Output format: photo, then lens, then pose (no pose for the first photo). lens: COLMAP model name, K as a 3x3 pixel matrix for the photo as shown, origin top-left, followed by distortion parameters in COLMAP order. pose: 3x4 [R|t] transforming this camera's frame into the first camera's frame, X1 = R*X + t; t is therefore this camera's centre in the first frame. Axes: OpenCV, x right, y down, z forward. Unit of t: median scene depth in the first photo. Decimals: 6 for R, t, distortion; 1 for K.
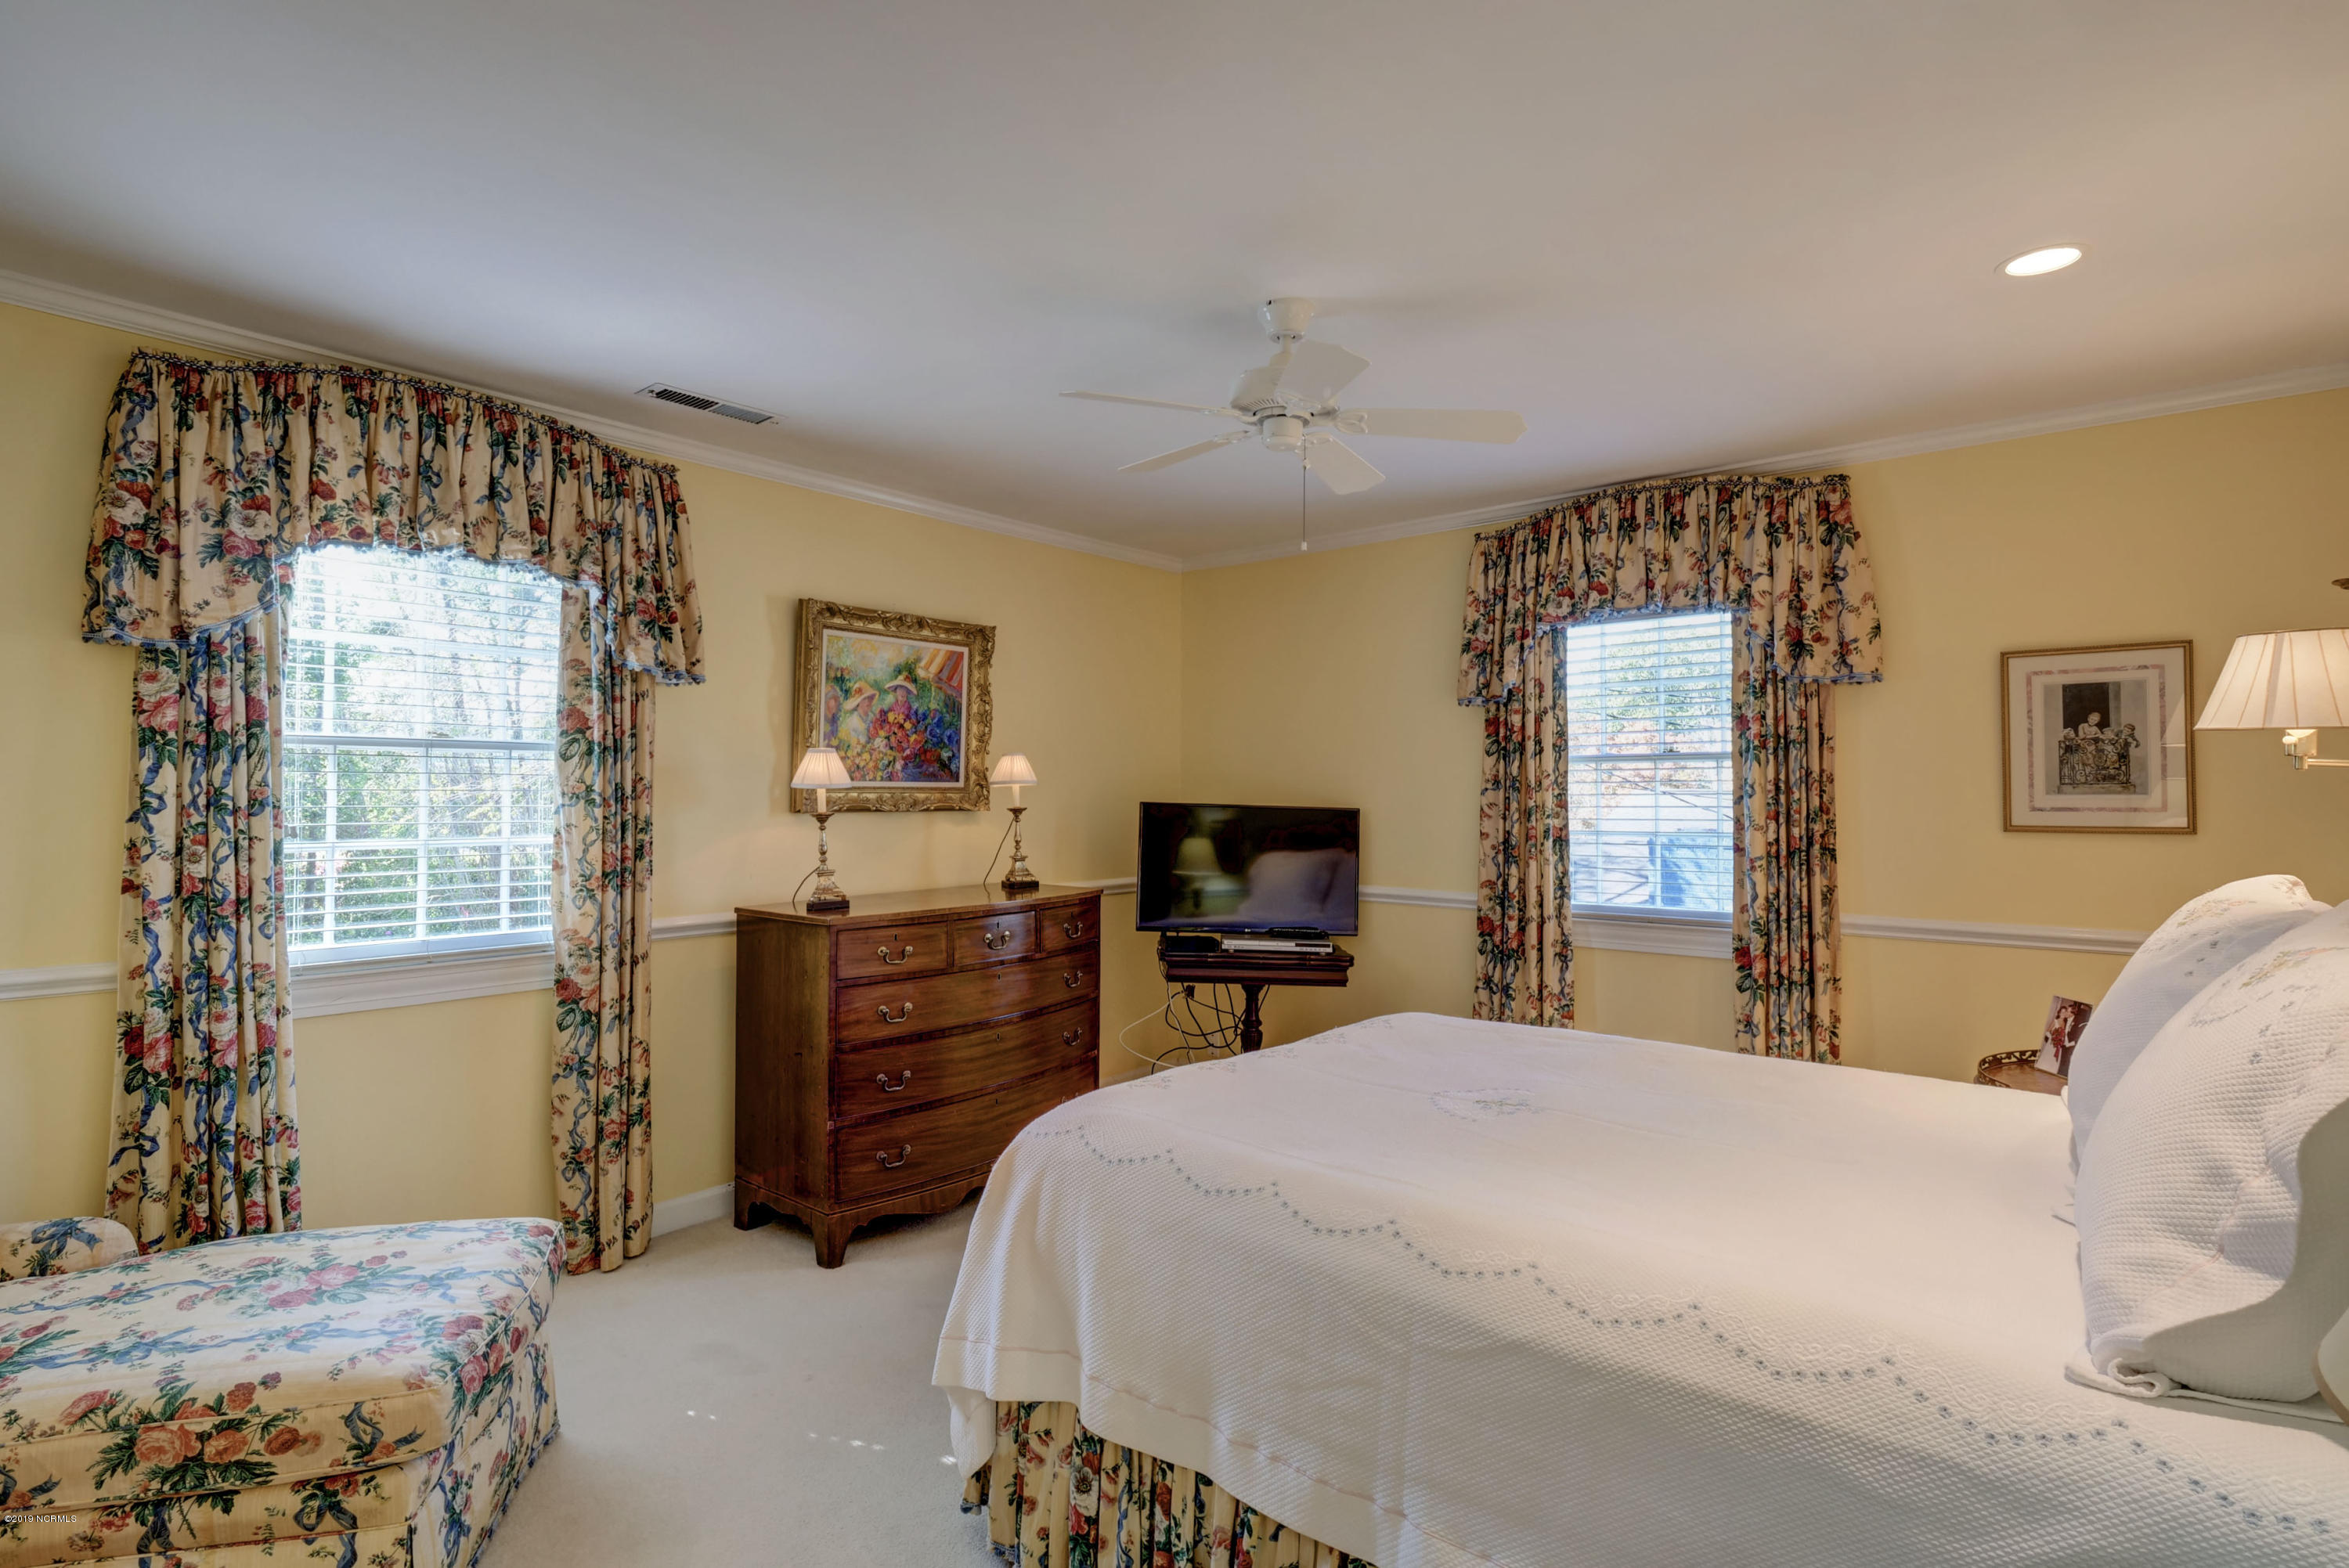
lens RADIAL K [[1140.0, 0, 1192.0], [0, 1140.0, 778.8], [0, 0, 1]] dist [-0.014487, -0.000643]
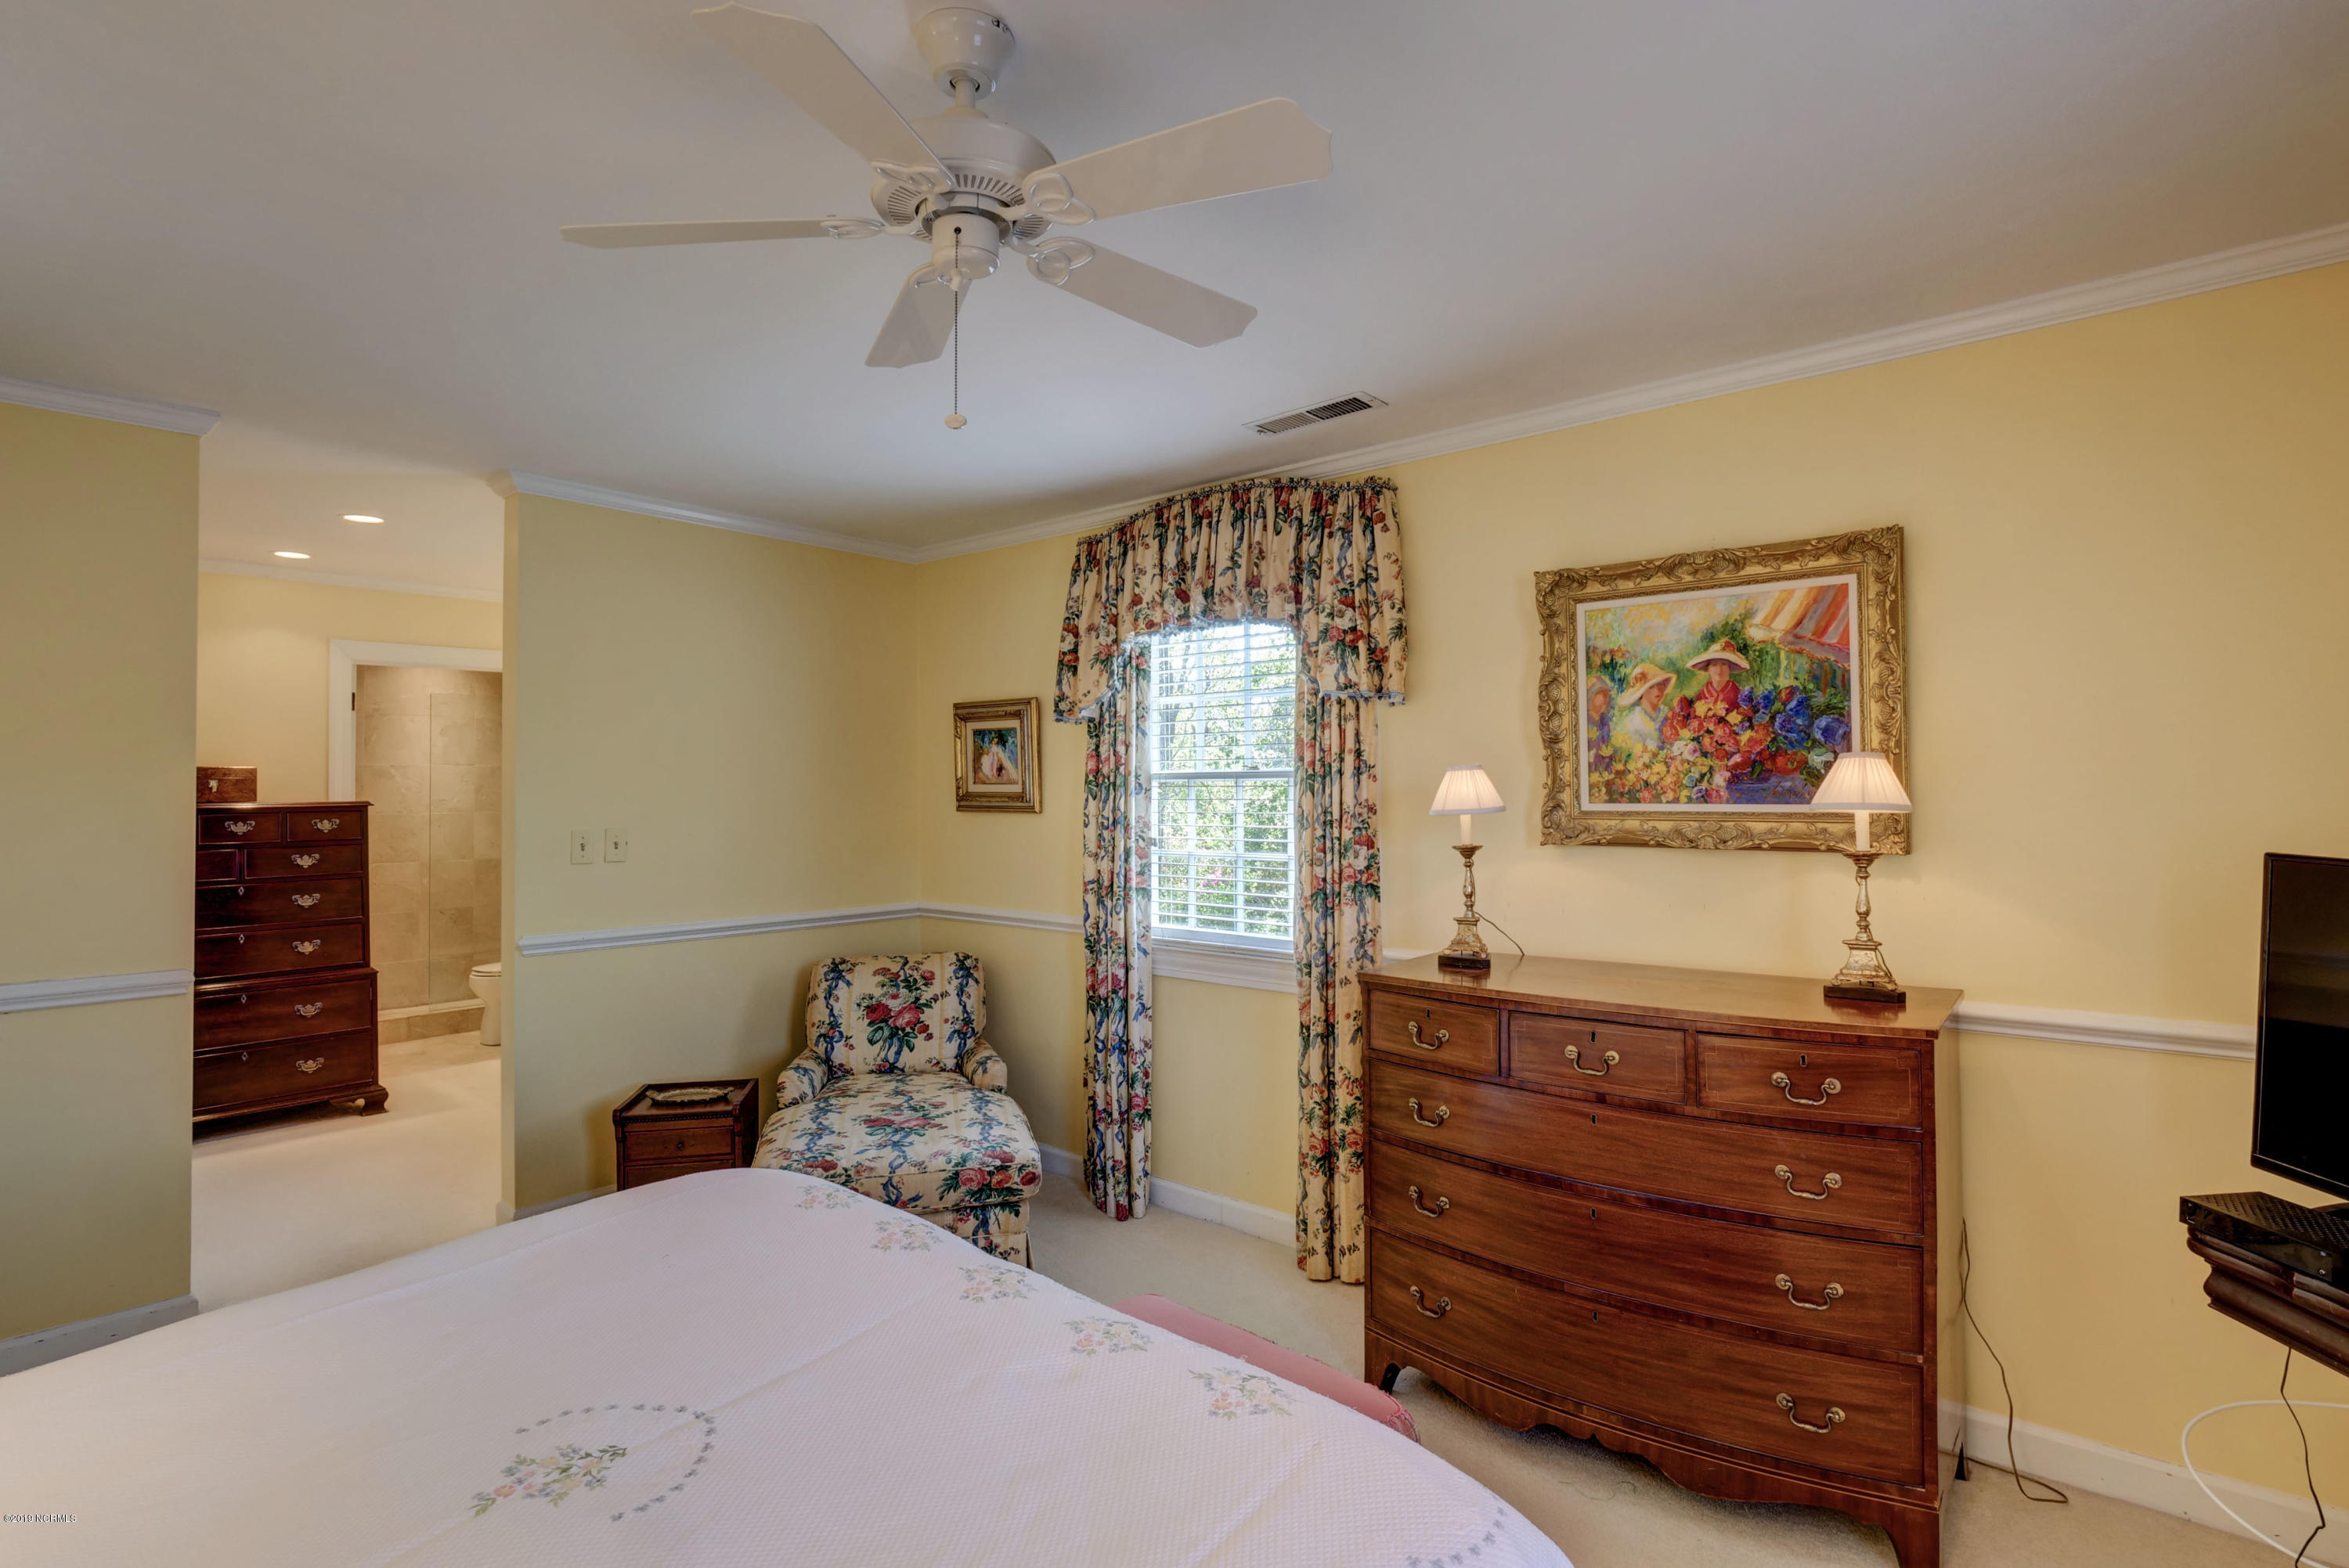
lens RADIAL K [[1140.0, 0, 1163.6], [0, 1140.0, 781.0], [0, 0, 1]] dist [-0.014487, -0.000643]
pose [[-0.029899, -0.022403, -0.999302, 0.479579], [0.009062, 0.999702, -0.022683, 0.001348], [0.999512, -0.009733, -0.029687, 0.810049]]
